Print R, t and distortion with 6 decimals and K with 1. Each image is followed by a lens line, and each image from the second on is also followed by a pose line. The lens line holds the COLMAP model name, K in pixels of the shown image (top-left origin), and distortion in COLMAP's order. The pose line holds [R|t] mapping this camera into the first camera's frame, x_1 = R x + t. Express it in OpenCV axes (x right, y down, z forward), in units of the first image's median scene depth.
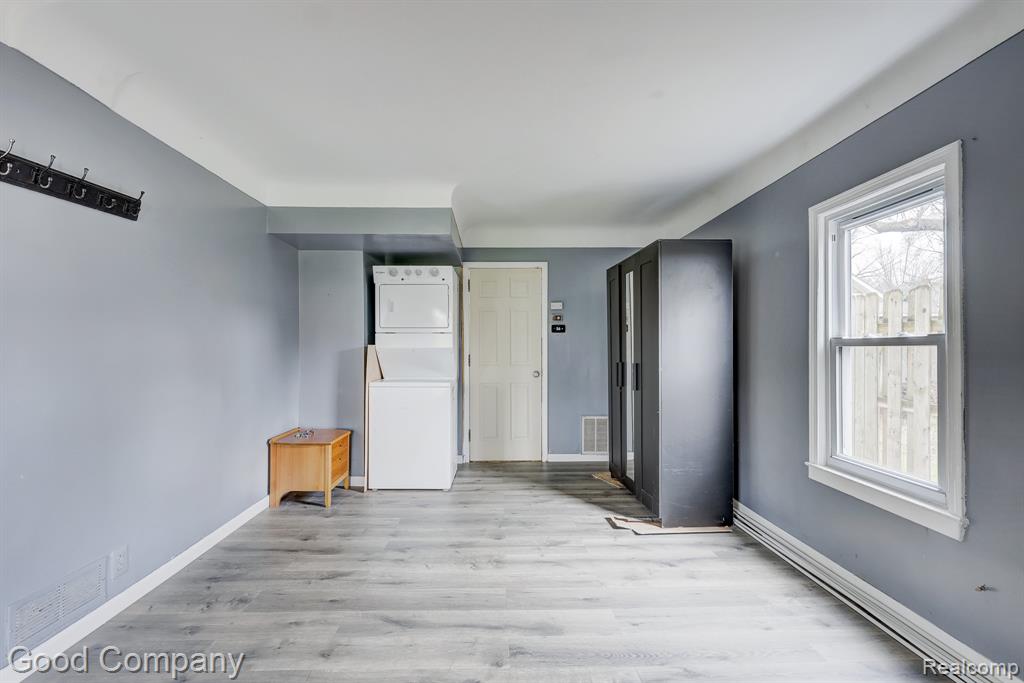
lens RADIAL K [[464.4, 0, 512.2], [0, 464.4, 350.1], [0, 0, 1]] dist [0.000565, 0.000065]
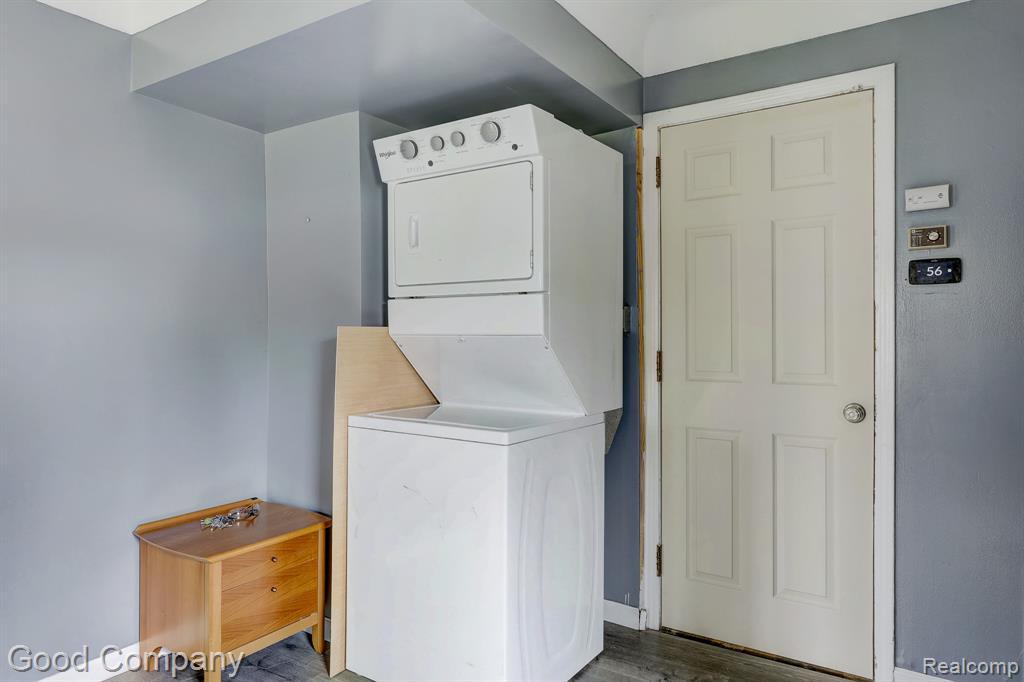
lens RADIAL K [[656.9, 0, 512.0], [0, 656.9, 341.0], [0, 0, 1]] dist [0.001215, -0.000422]
pose [[0.810457, 0.004656, -0.585779, 0.160926], [-0.002951, 0.999988, 0.003865, -0.000872], [0.585791, -0.001404, 0.810461, 0.603477]]
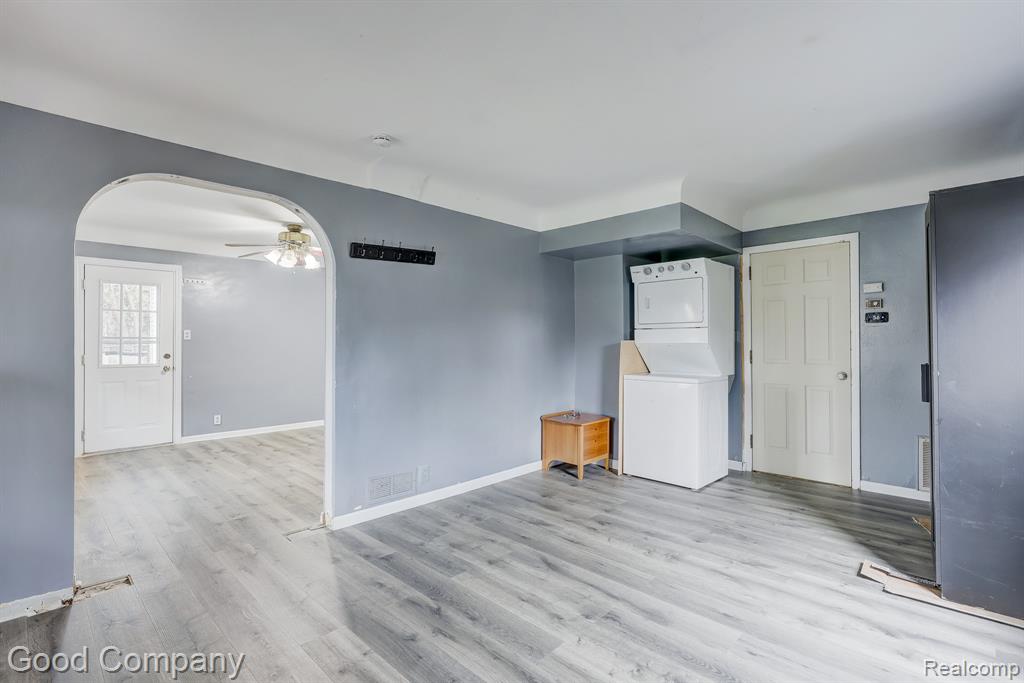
lens RADIAL K [[492.5, 0, 498.0], [0, 492.5, 341.0], [0, 0, 1]] dist [0.002569, 0.000438]
pose [[0.686312, -0.004547, -0.727293, 0.328489], [-0.001508, 0.999969, -0.007675, -0.000818], [0.727306, 0.006364, 0.686284, -0.005010]]
